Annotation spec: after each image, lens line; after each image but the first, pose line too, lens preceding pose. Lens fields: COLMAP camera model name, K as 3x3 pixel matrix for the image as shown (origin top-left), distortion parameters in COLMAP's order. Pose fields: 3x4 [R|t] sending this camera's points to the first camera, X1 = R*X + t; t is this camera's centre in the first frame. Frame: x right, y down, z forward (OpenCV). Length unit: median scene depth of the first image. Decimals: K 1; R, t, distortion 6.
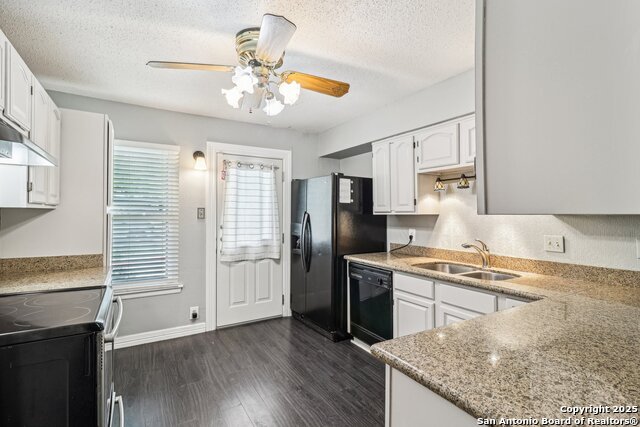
lens RADIAL K [[296.5, 0, 319.3], [0, 296.5, 215.7], [0, 0, 1]] dist [-0.003264, 0.000008]
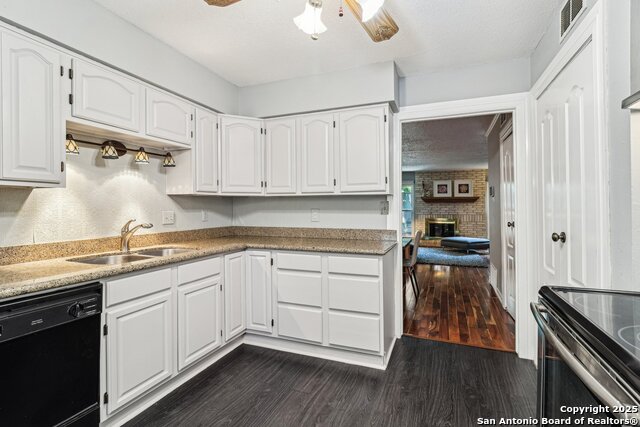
lens RADIAL K [[296.5, 0, 312.8], [0, 296.5, 204.2], [0, 0, 1]] dist [-0.003264, 0.000008]
pose [[-0.610924, 0.004296, 0.791677, -0.495351], [-0.004743, 0.999947, -0.009087, 0.034979], [-0.791675, -0.009306, -0.610872, 1.043813]]
